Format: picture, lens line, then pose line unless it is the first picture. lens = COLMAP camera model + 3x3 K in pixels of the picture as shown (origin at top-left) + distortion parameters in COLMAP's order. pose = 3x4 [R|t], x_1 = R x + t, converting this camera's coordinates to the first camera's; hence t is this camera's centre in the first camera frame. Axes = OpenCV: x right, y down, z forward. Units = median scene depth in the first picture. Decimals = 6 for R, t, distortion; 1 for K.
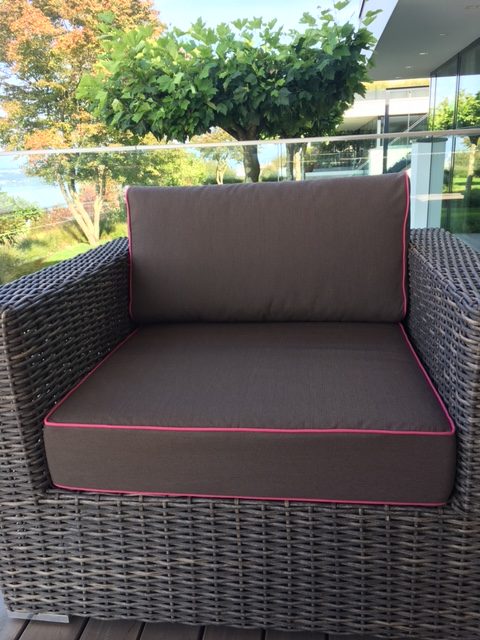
lens RADIAL K [[545.9, 0, 240.0], [0, 545.9, 320.0], [0, 0, 1]] dist [-0.001527, -0.001210]
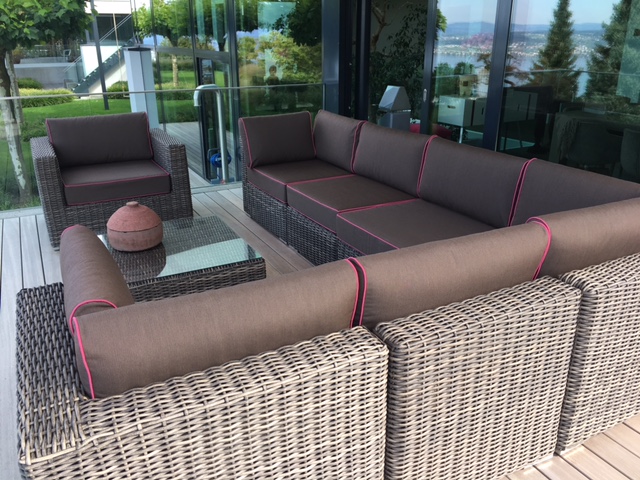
lens RADIAL K [[541.4, 0, 320.0], [0, 541.4, 240.0], [0, 0, 1]] dist [0.041521, -0.001469]
pose [[0.809524, -0.171520, 0.561473, -0.214148], [0.139157, 0.985176, 0.100319, 0.080123], [-0.570357, -0.003078, 0.821391, -0.602539]]
